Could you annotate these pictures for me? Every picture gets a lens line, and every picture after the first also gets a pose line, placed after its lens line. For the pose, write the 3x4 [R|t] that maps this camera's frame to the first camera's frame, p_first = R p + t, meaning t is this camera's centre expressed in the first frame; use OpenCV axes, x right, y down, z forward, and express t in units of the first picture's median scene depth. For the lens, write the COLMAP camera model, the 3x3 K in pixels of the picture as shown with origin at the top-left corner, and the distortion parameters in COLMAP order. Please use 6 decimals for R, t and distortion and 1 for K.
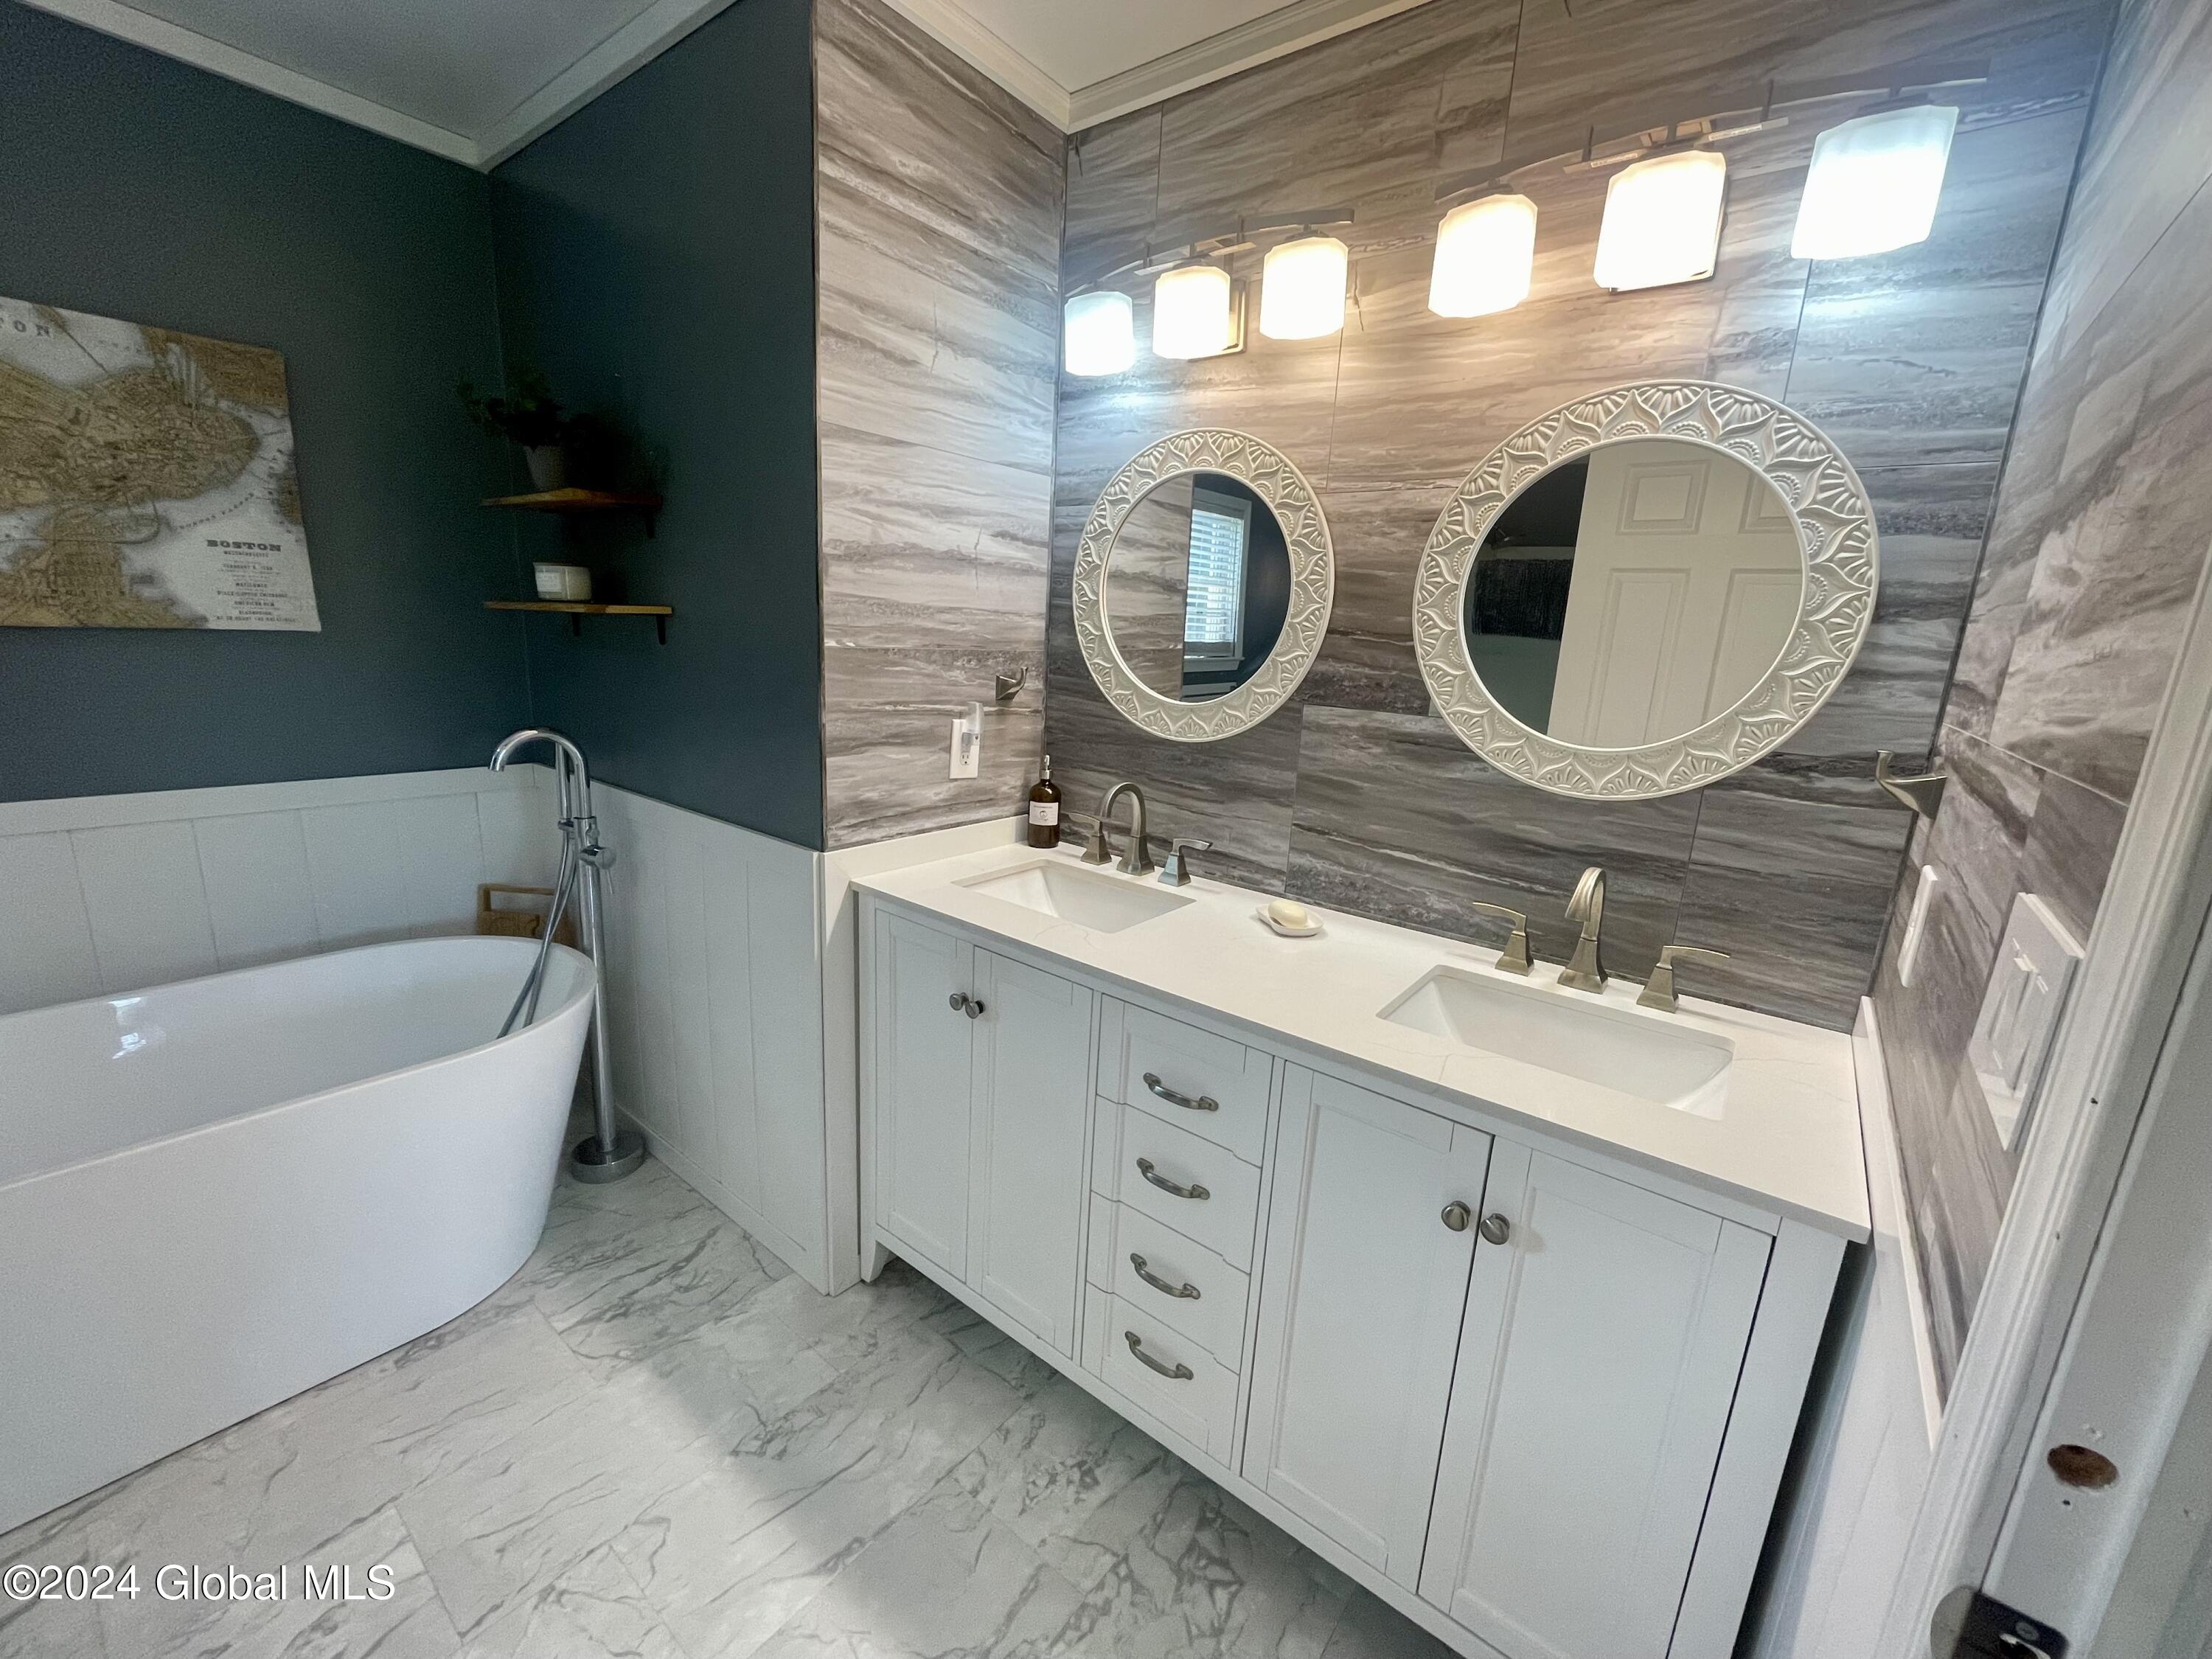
lens RADIAL K [[892.6, 0, 1108.3], [0, 892.6, 827.8], [0, 0, 1]] dist [-0.003429, -0.000147]
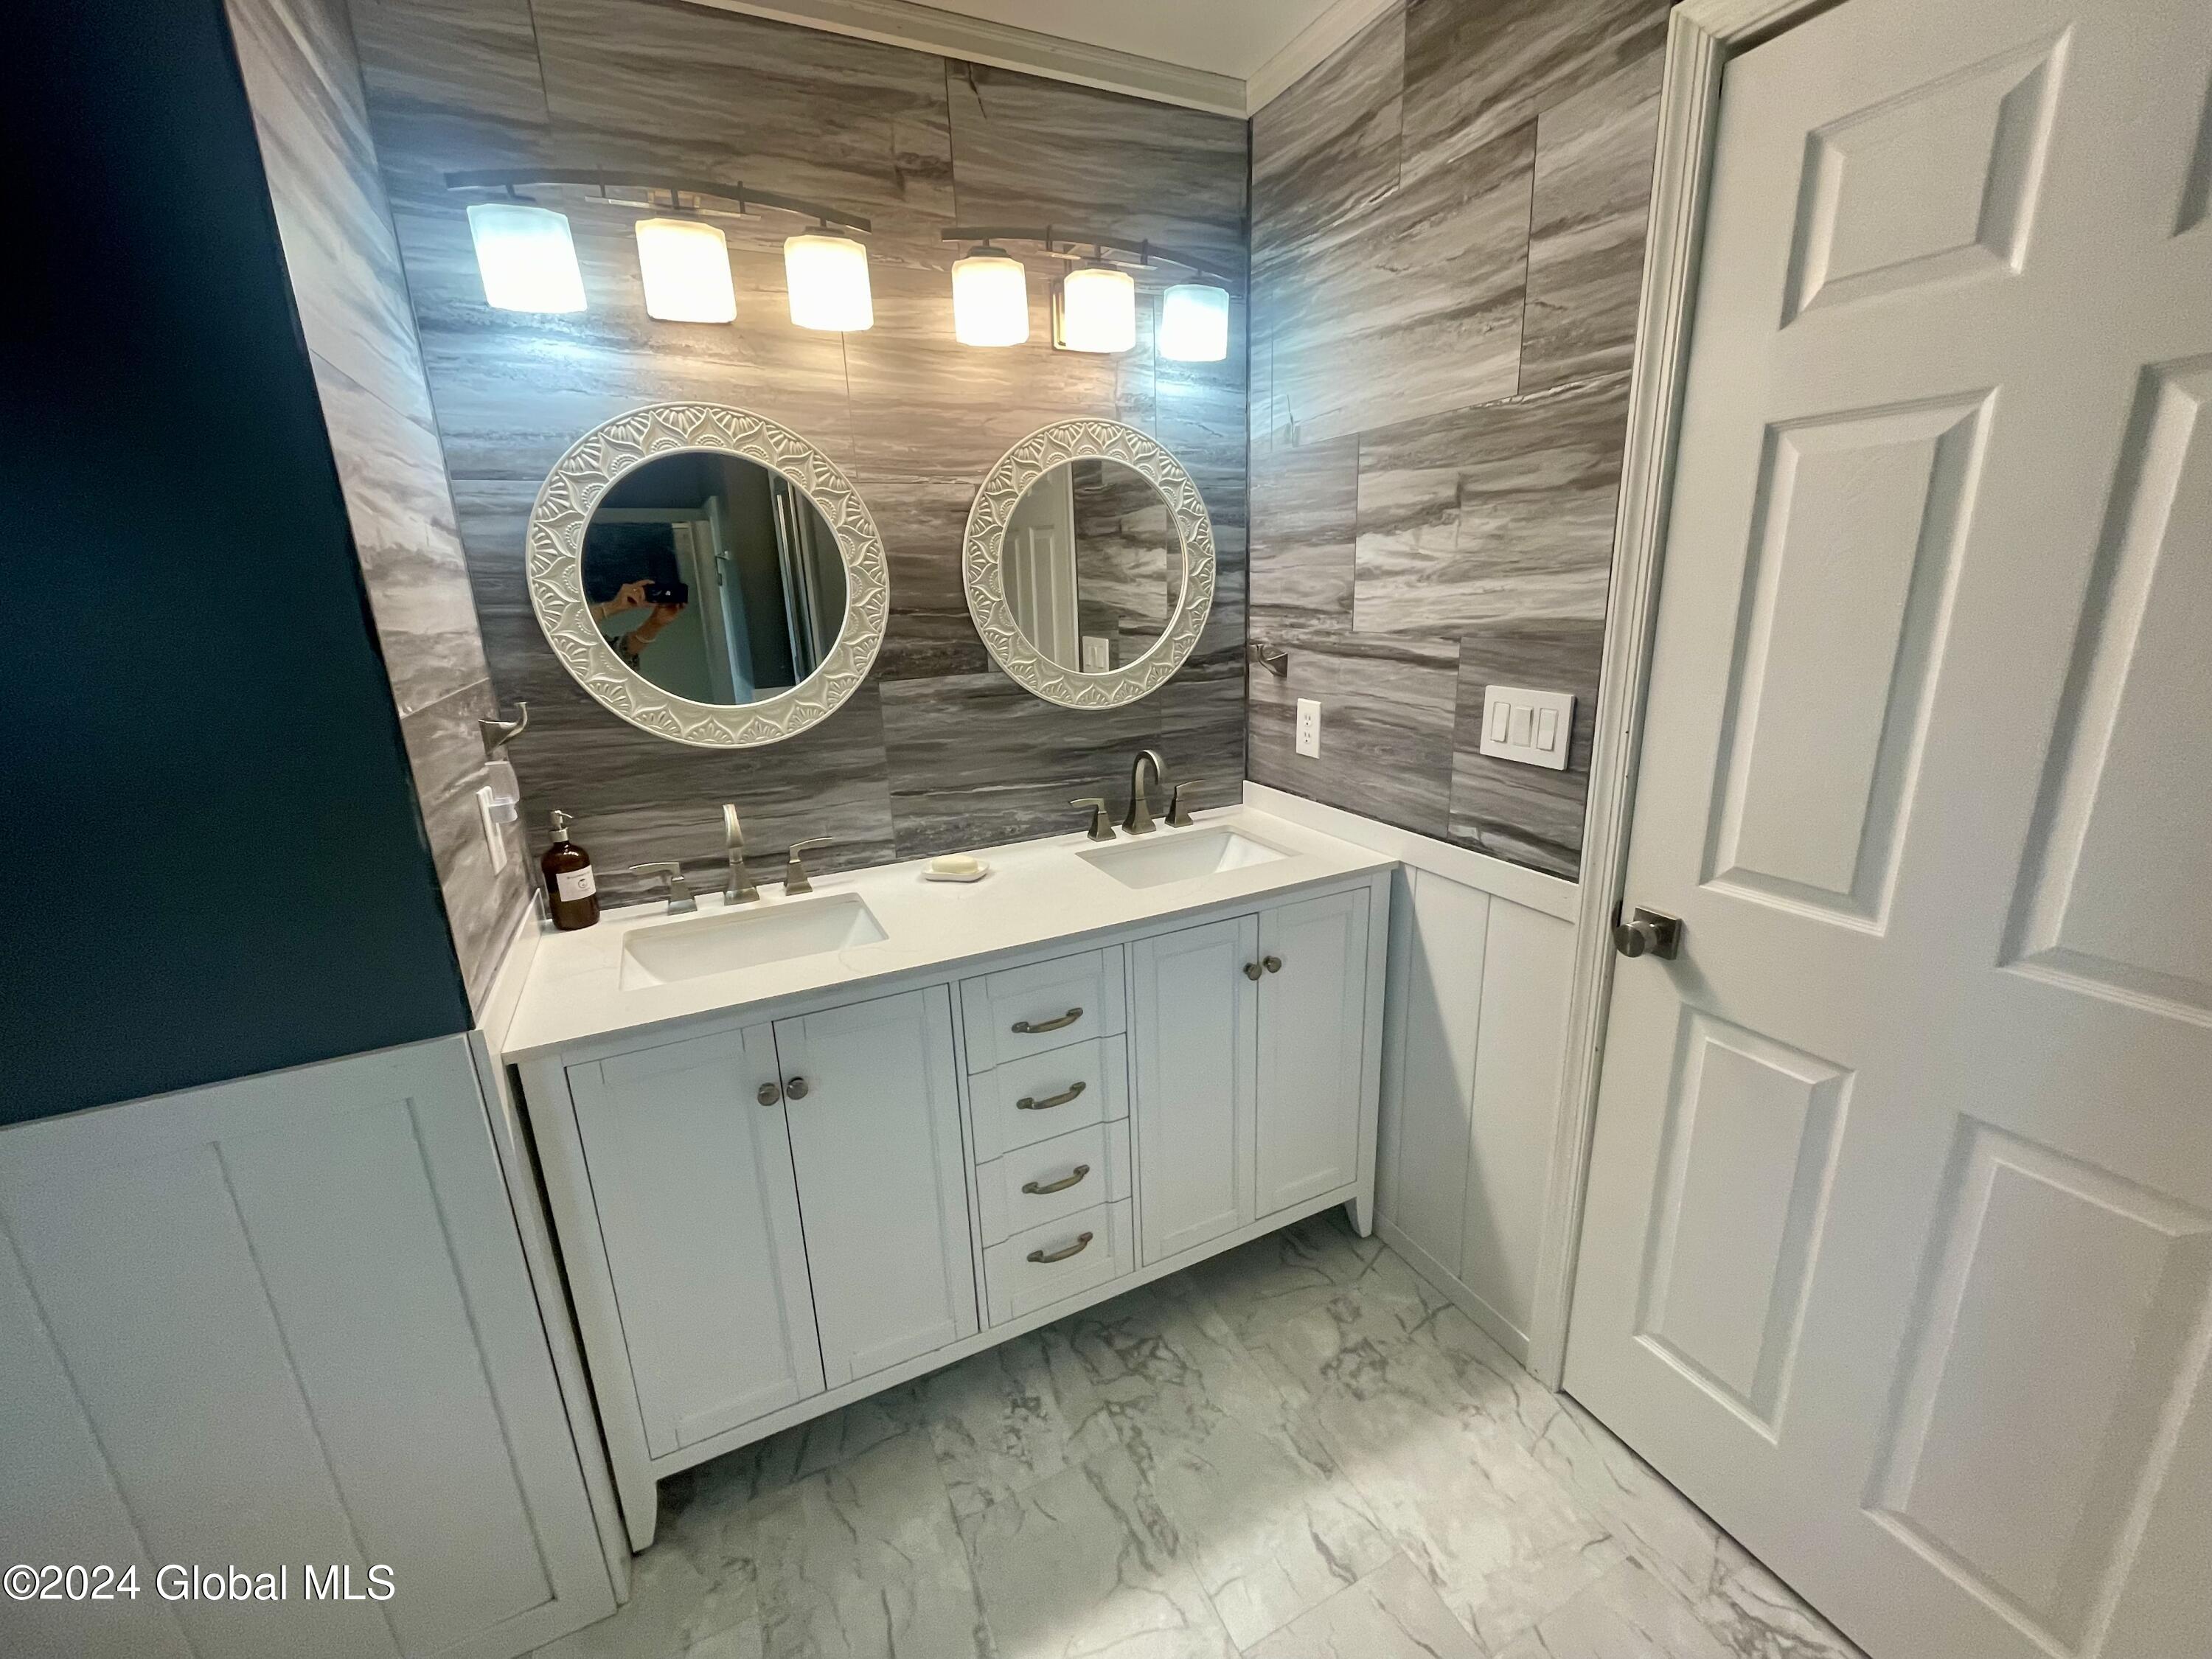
lens RADIAL K [[892.6, 0, 1107.8], [0, 892.6, 828.0], [0, 0, 1]] dist [-0.003429, -0.000147]
pose [[0.435816, -0.307984, 0.845701, -0.606961], [0.256553, 0.943158, 0.211265, -0.126864], [-0.862696, 0.124895, 0.490057, 0.257316]]
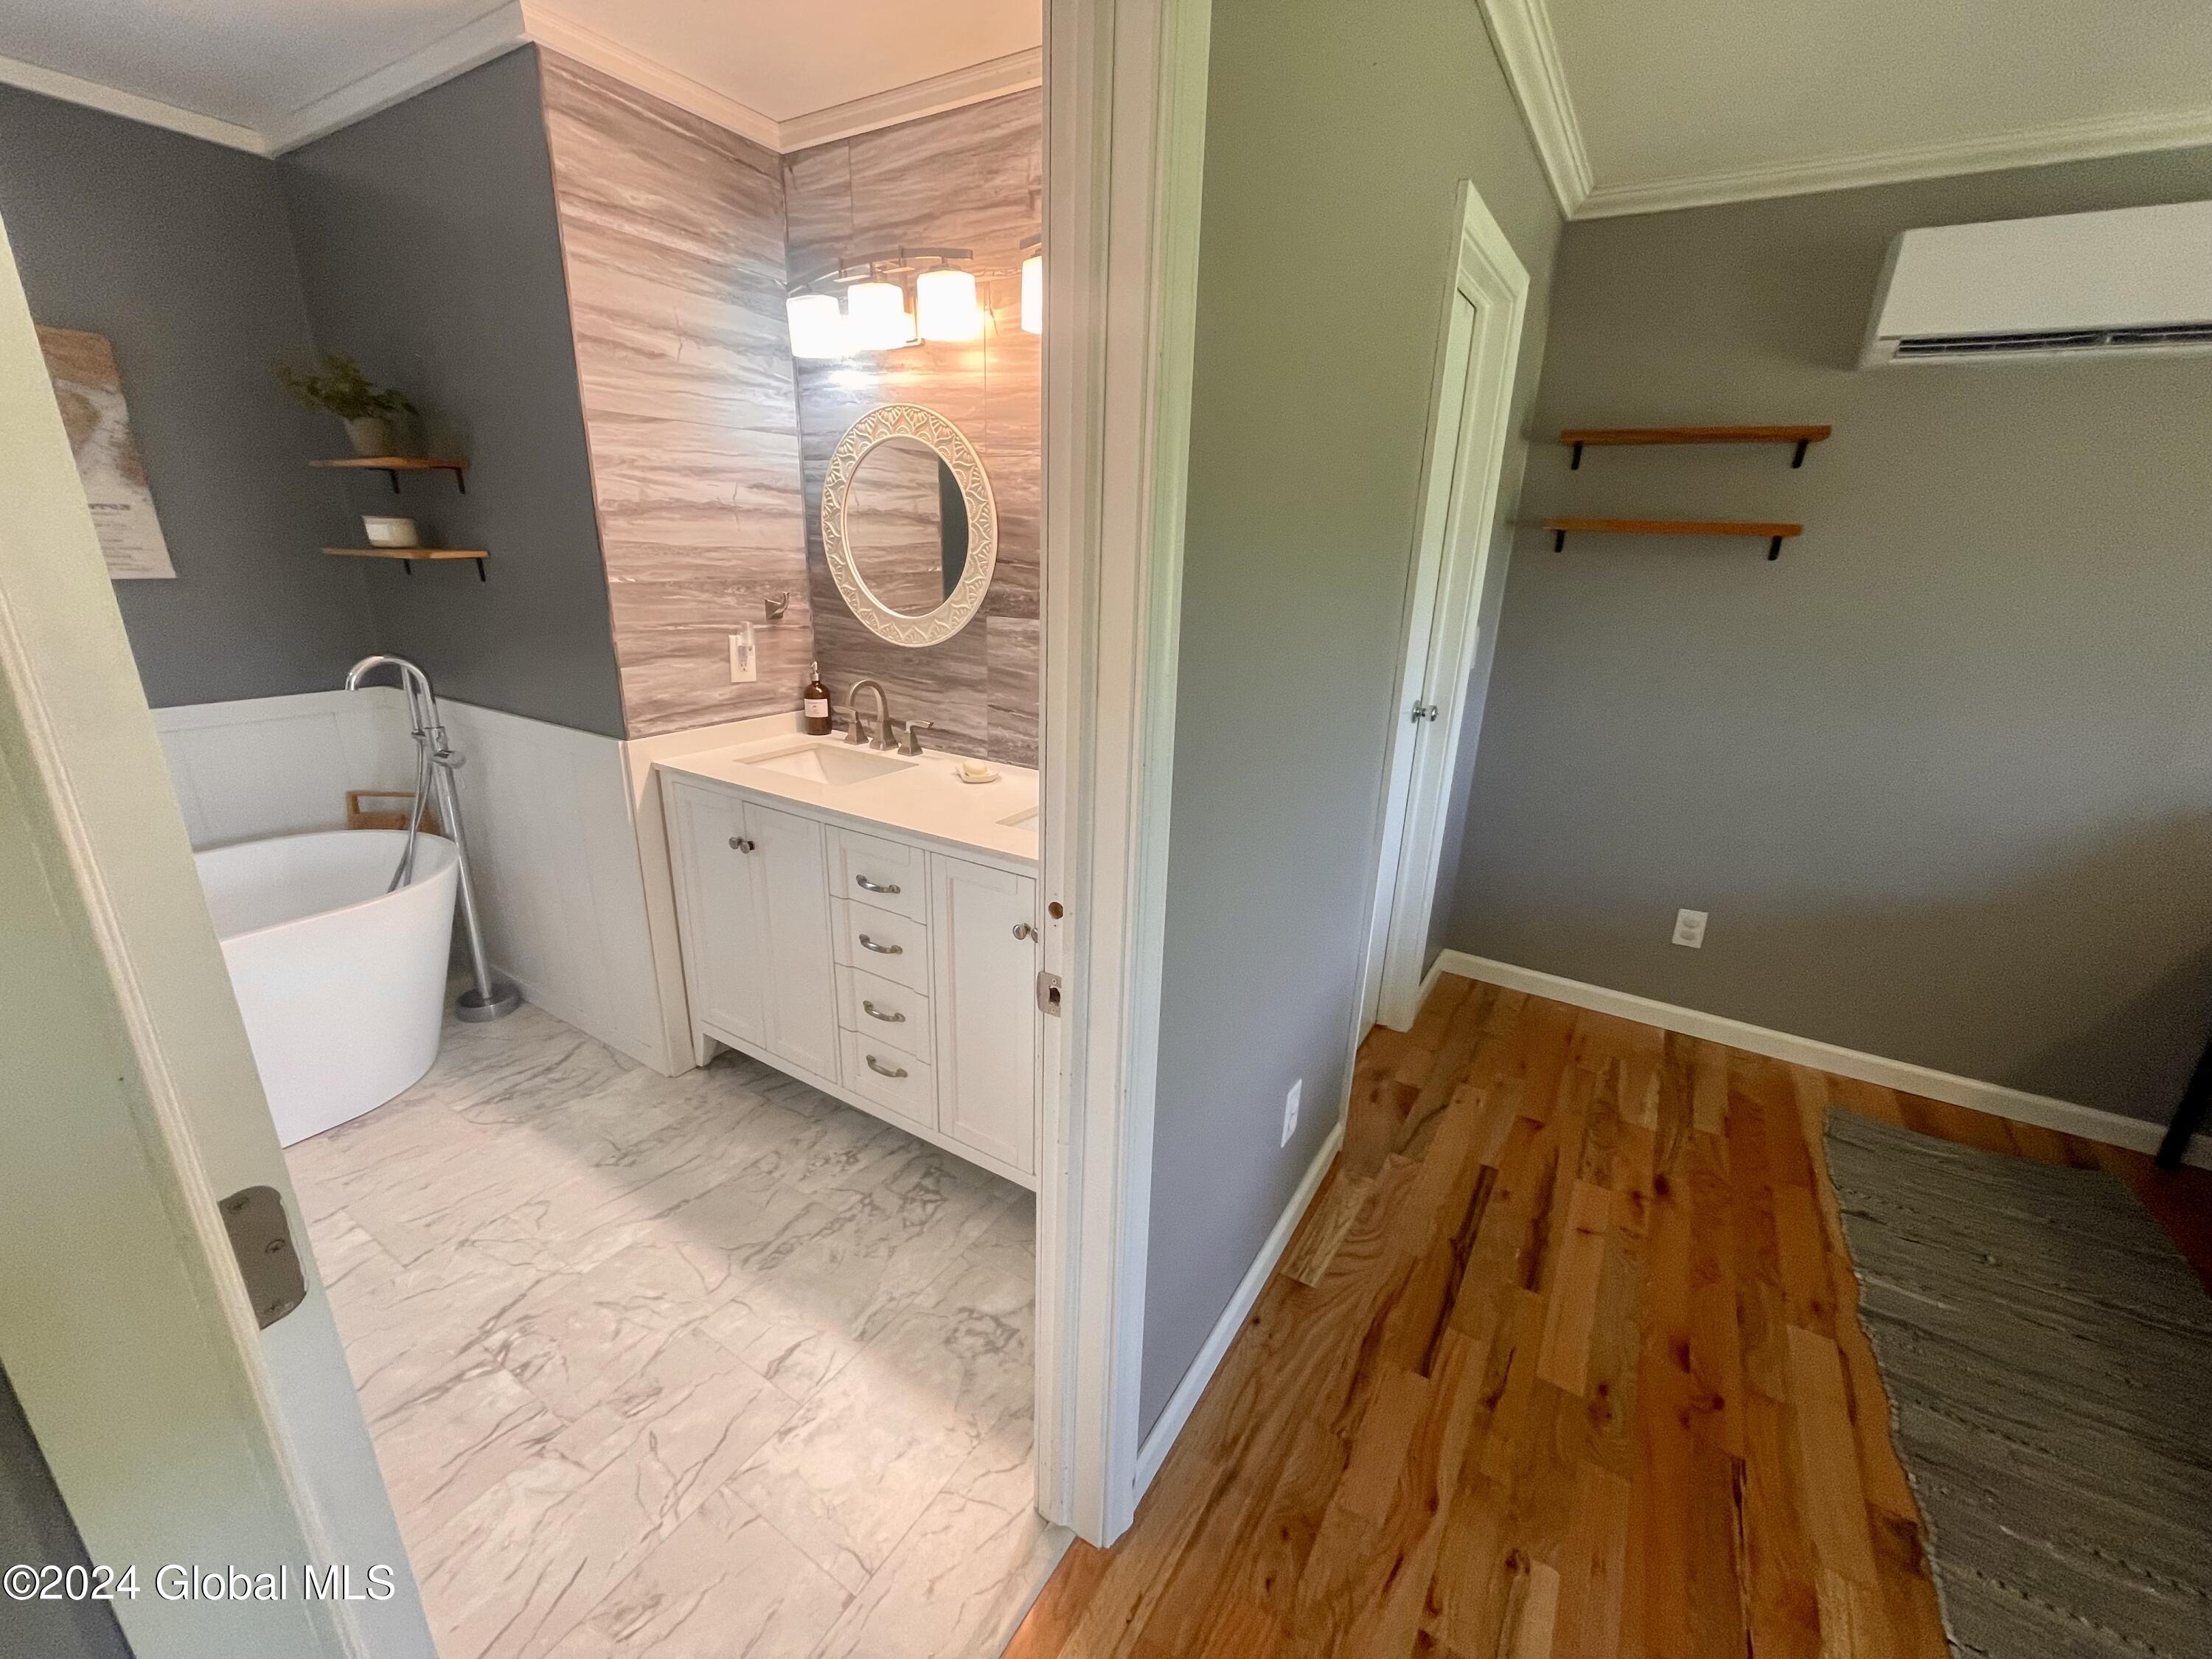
lens RADIAL K [[892.6, 0, 1108.4], [0, 892.6, 828.8], [0, 0, 1]] dist [-0.003429, -0.000147]
pose [[0.993386, -0.054762, 0.100926, 0.243954], [0.044572, 0.993930, 0.100584, 0.054877], [-0.105822, -0.095420, 0.989796, -0.388938]]
